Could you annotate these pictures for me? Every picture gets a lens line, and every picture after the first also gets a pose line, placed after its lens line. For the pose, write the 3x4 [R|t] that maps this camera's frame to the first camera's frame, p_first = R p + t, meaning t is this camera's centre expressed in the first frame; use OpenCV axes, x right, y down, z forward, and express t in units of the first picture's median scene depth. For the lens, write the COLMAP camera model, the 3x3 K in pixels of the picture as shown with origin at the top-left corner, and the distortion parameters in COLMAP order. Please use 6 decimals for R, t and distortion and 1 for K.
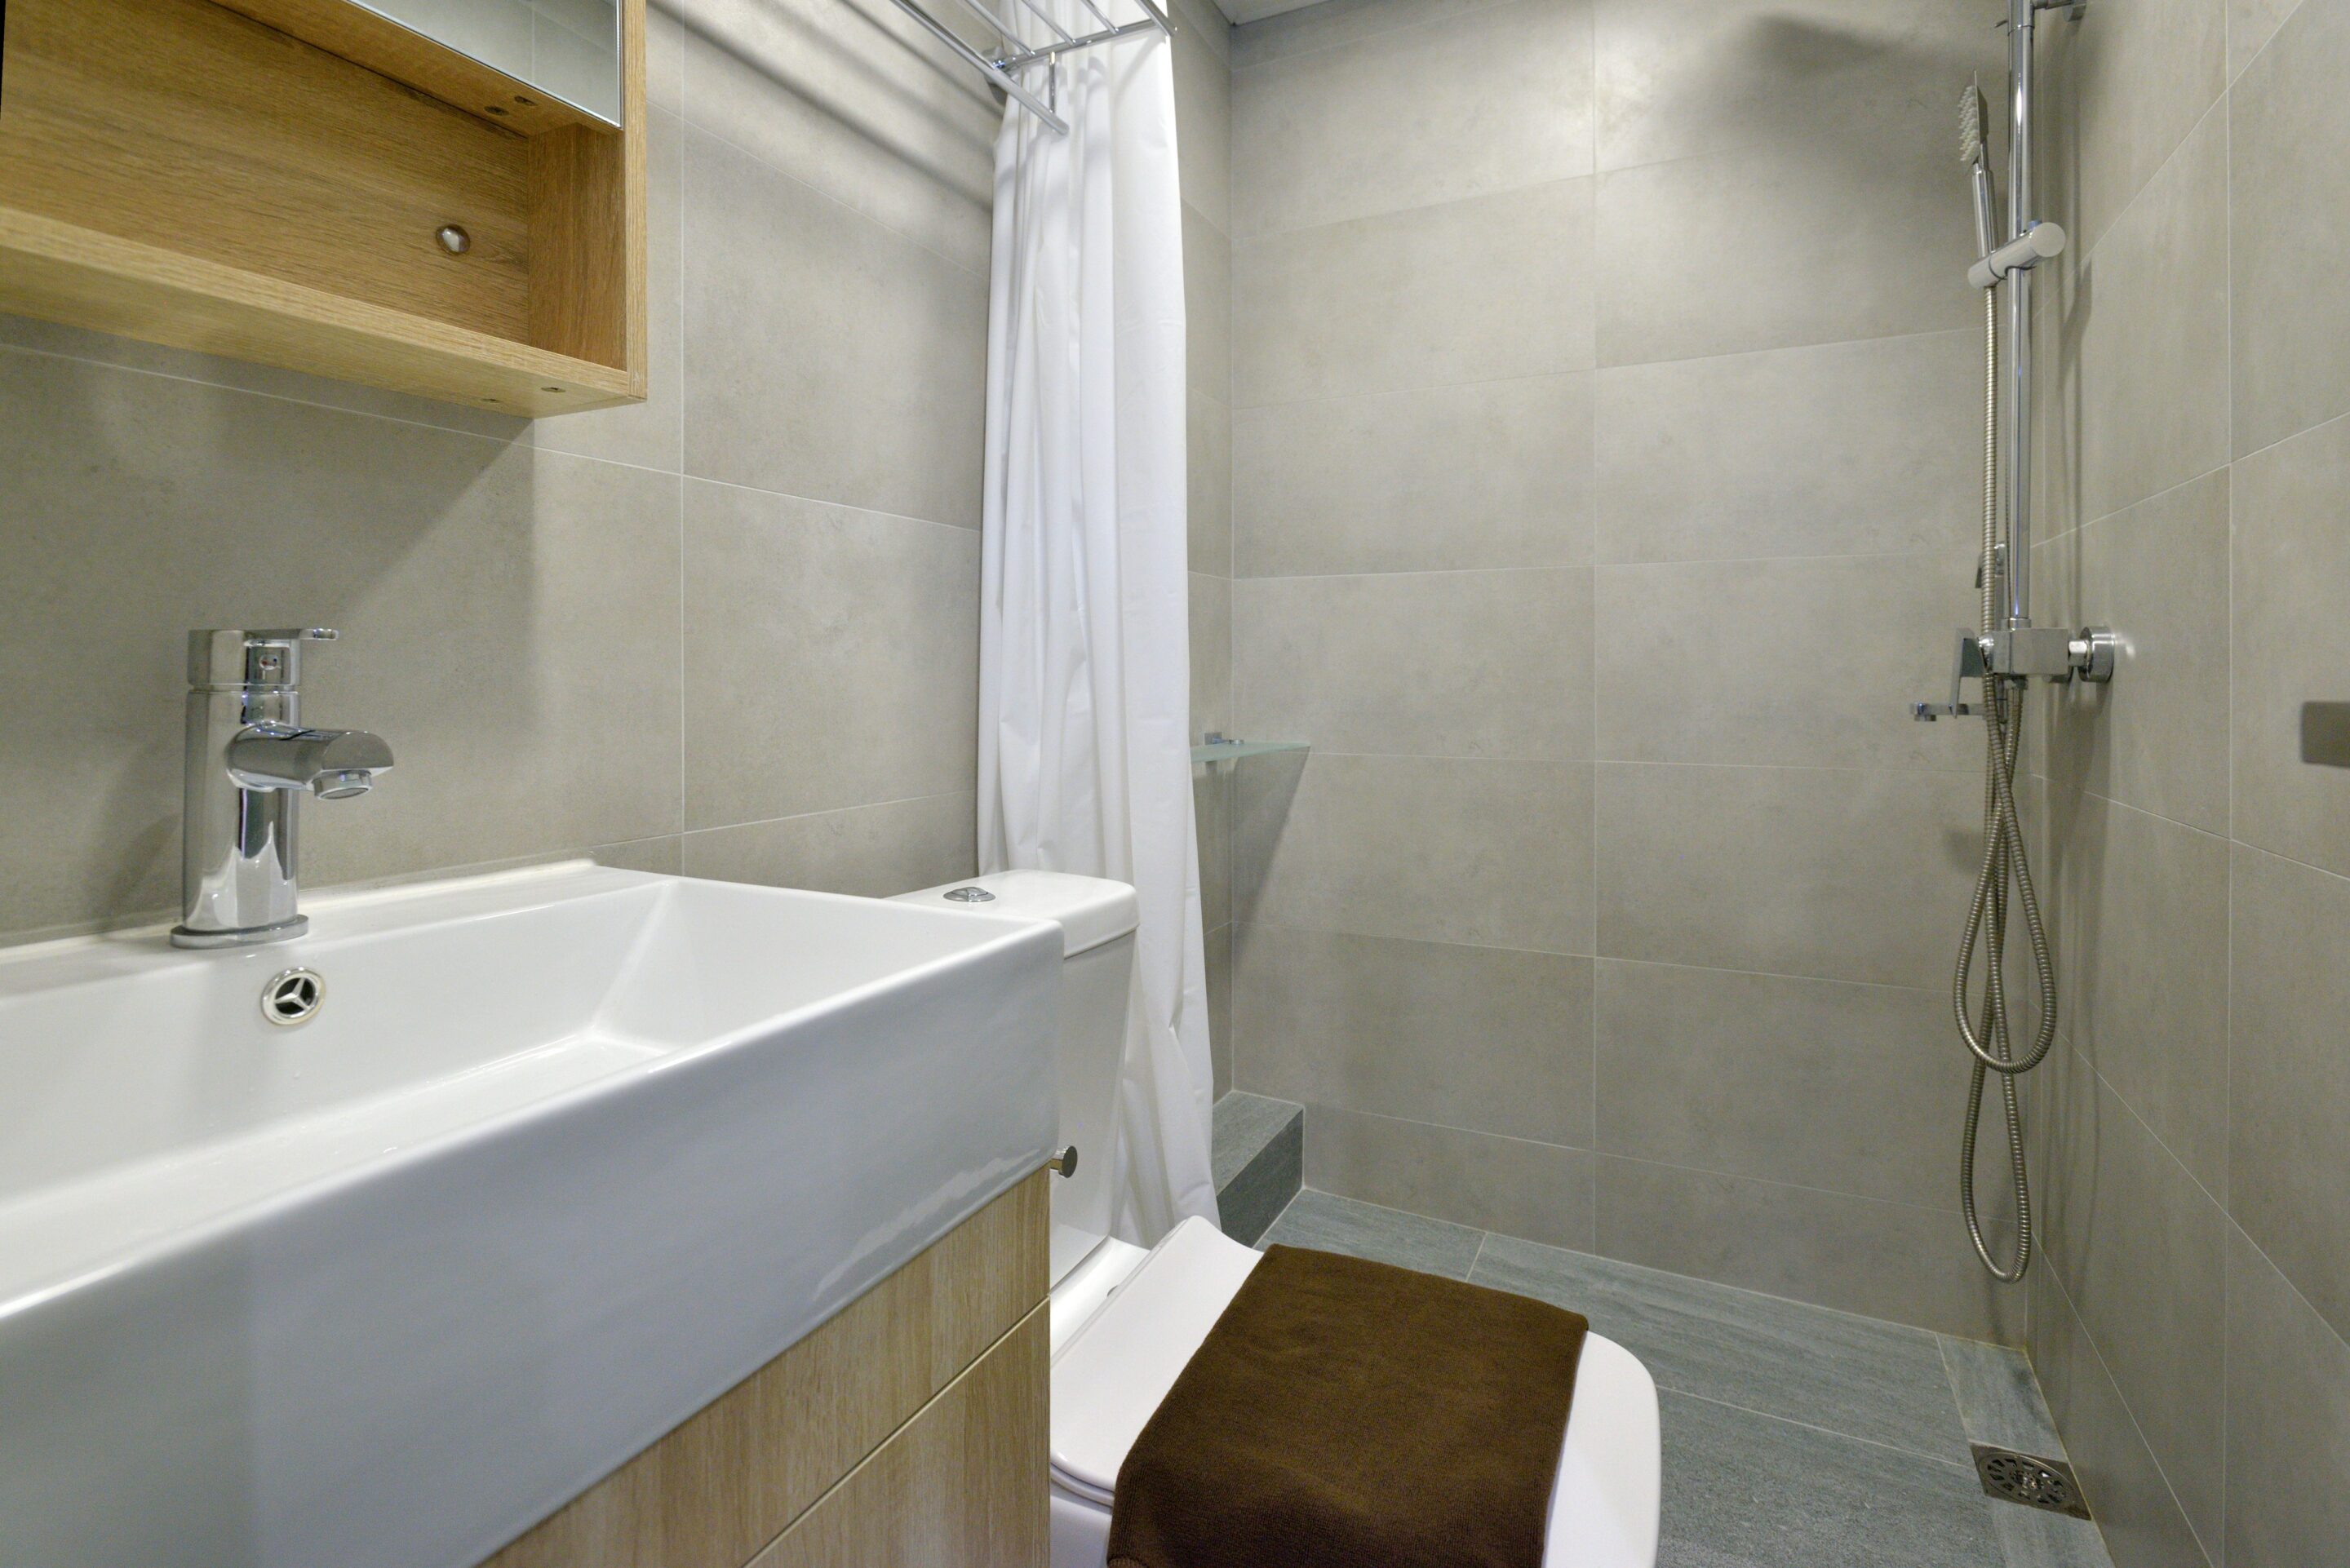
lens RADIAL K [[1146.8, 0, 1185.9], [0, 1146.8, 671.5], [0, 0, 1]] dist [-0.012252, 0.002171]
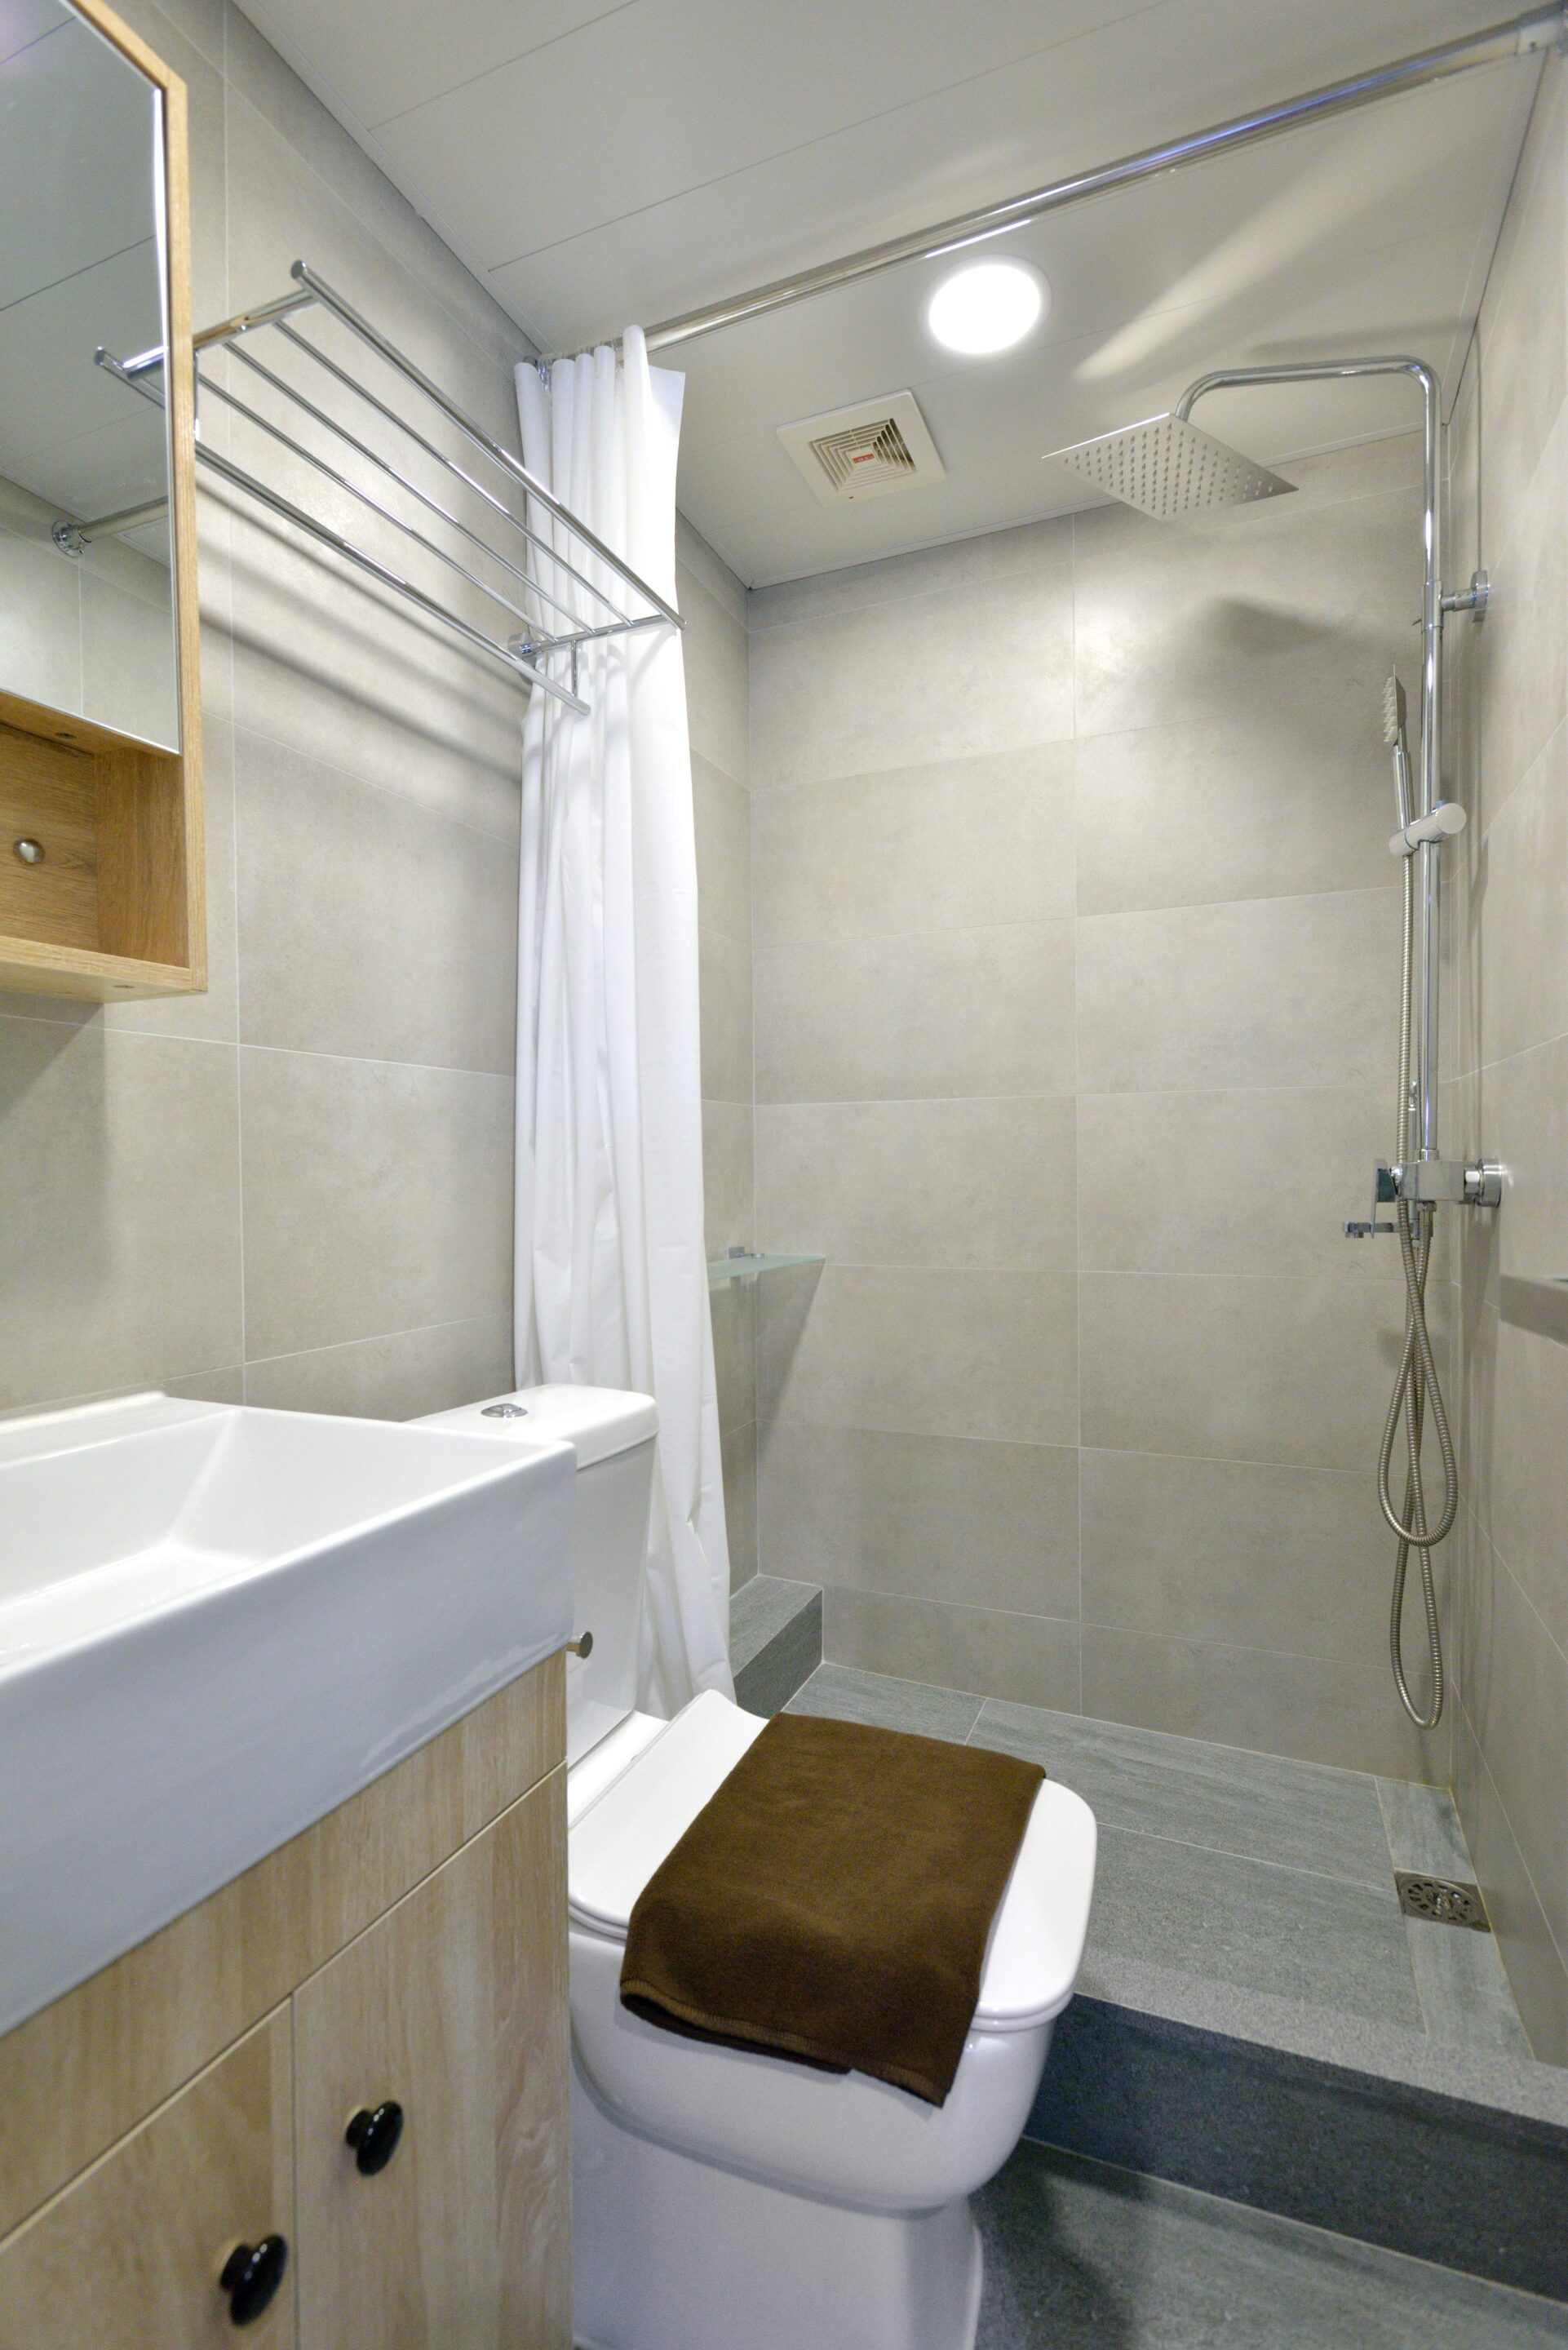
lens RADIAL K [[1111.4, 0, 784.0], [0, 1111.4, 1175.0], [0, 0, 1]] dist [0.003851, -0.000488]
pose [[0.998855, -0.010230, 0.046743, 0.030616], [0.009858, 0.999918, 0.008198, -0.035628], [-0.046823, -0.007728, 0.998873, -0.085142]]
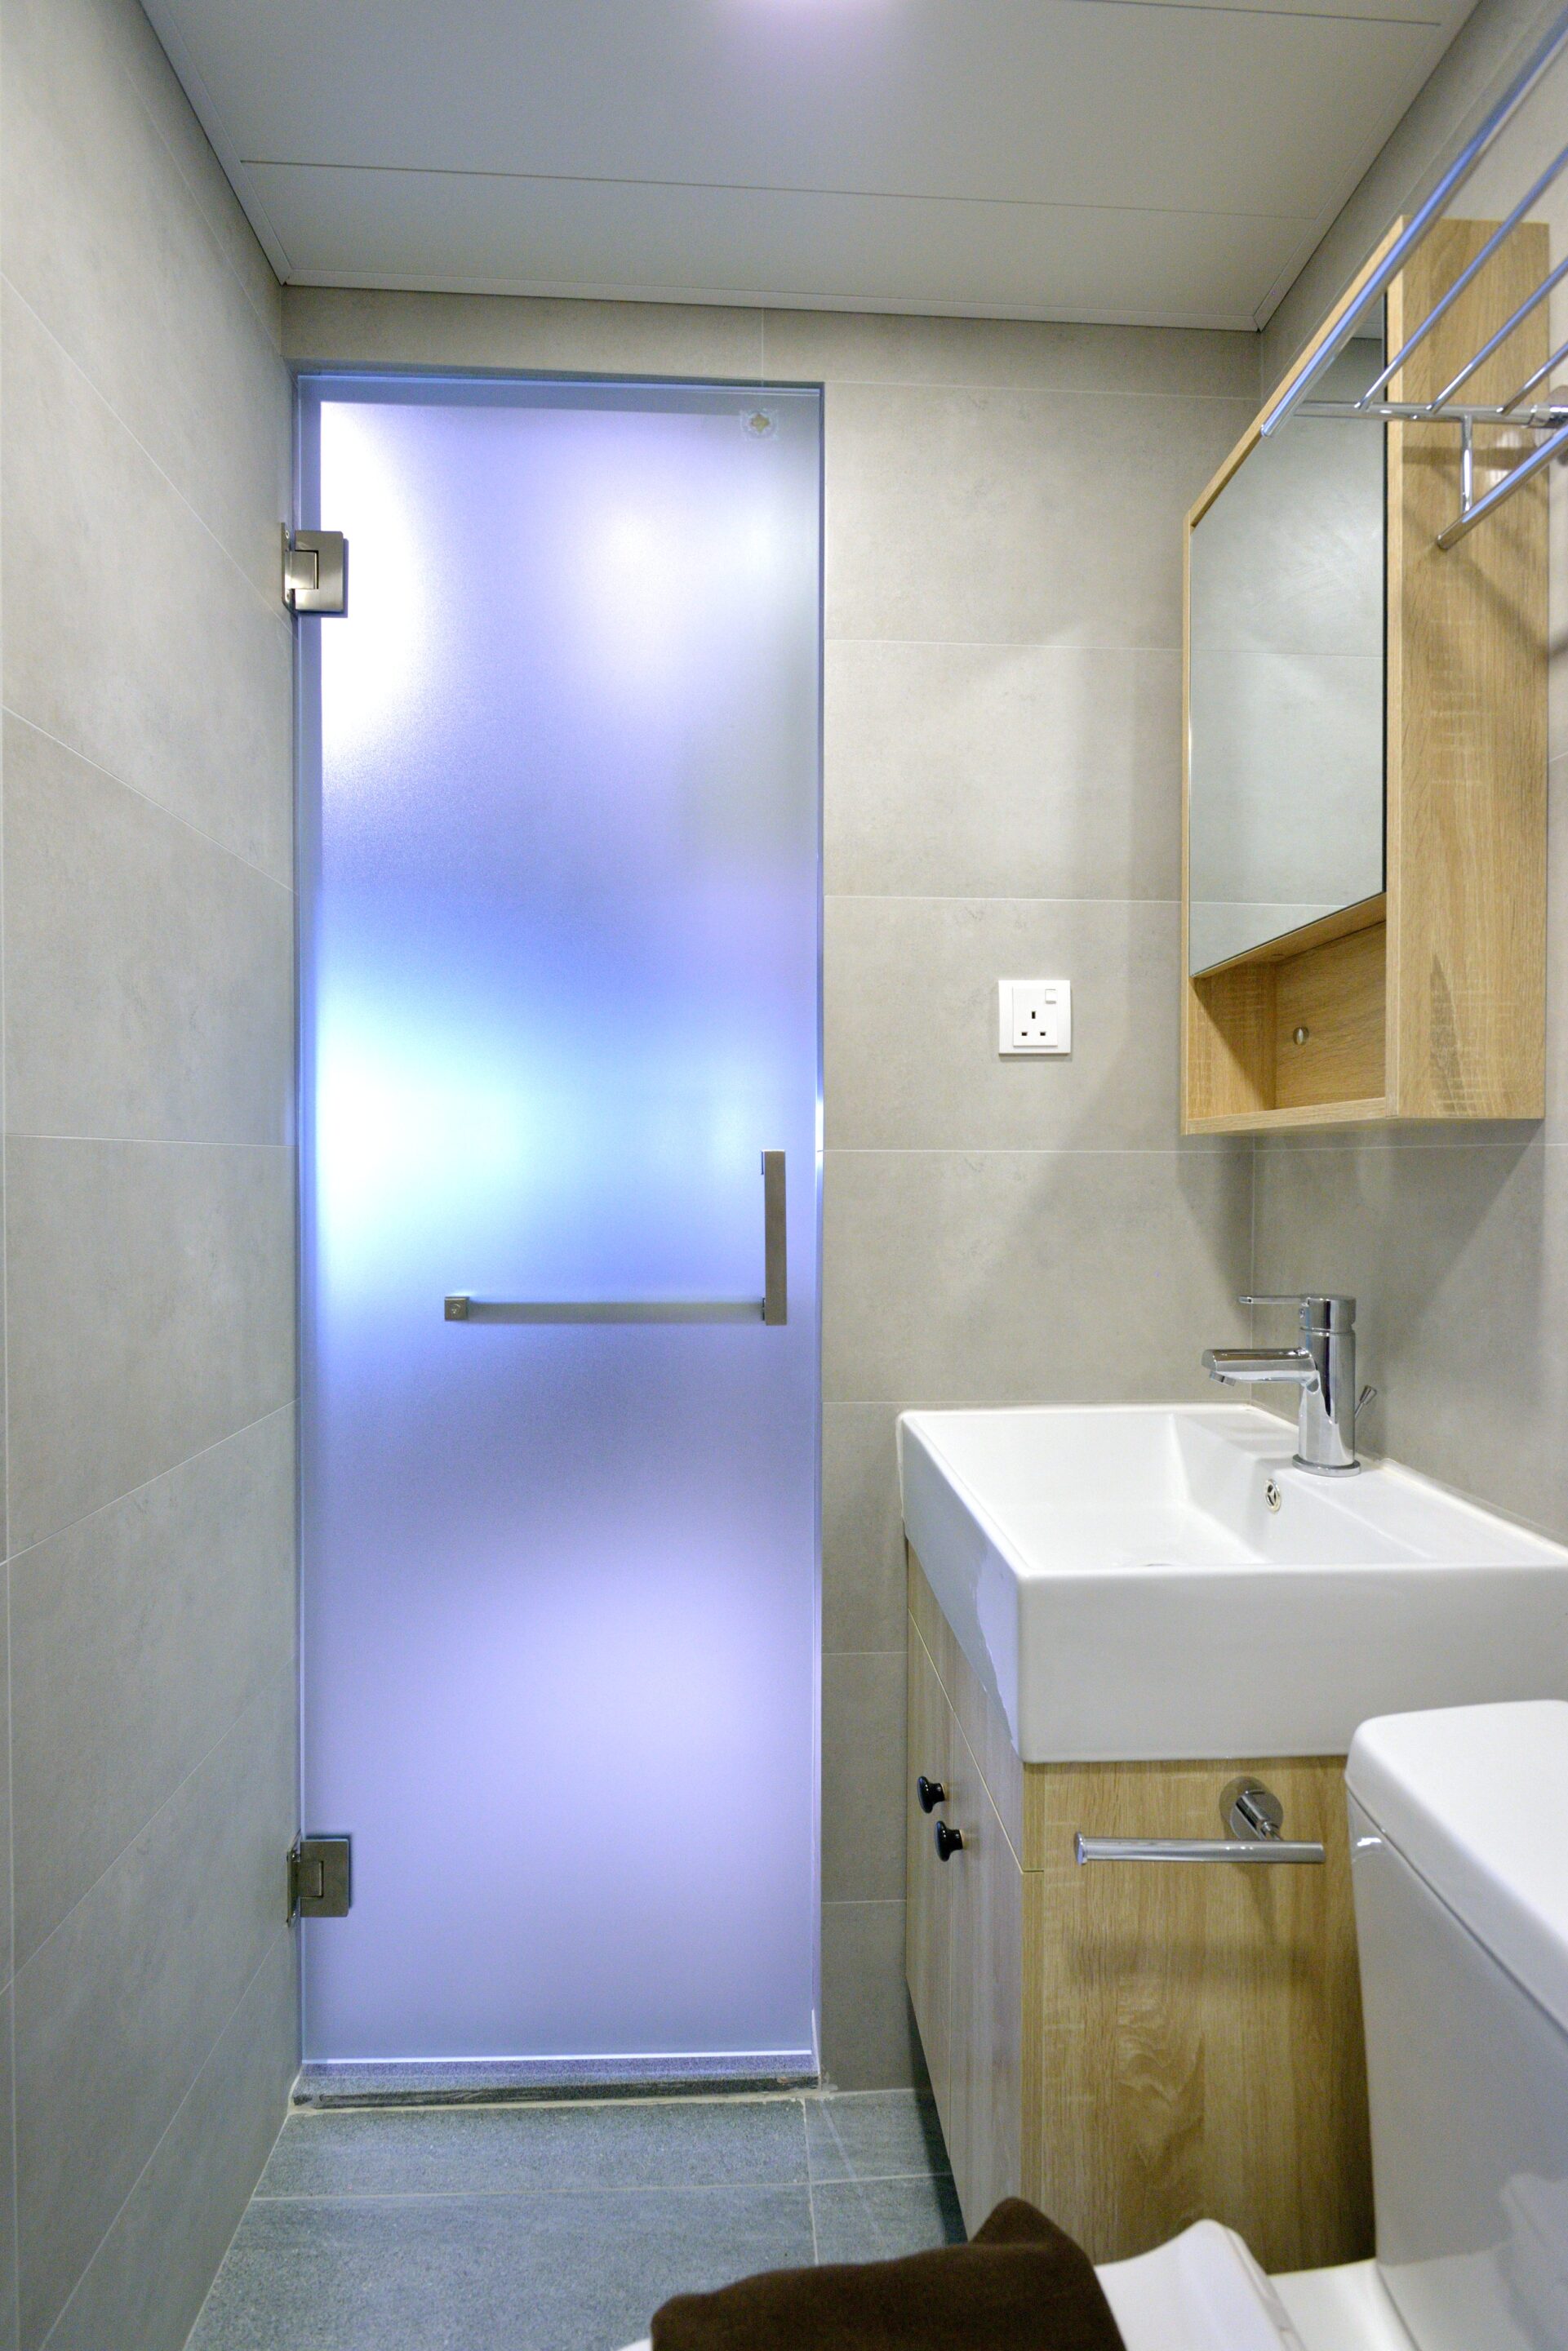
lens RADIAL K [[1111.9, 0, 784.0], [0, 1111.9, 1175.5], [0, 0, 1]] dist [0.003851, -0.000488]
pose [[-0.877090, 0.001118, -0.480325, 0.363243], [0.000242, 0.999998, 0.001886, -0.110899], [0.480327, 0.001538, -0.877088, 1.027849]]
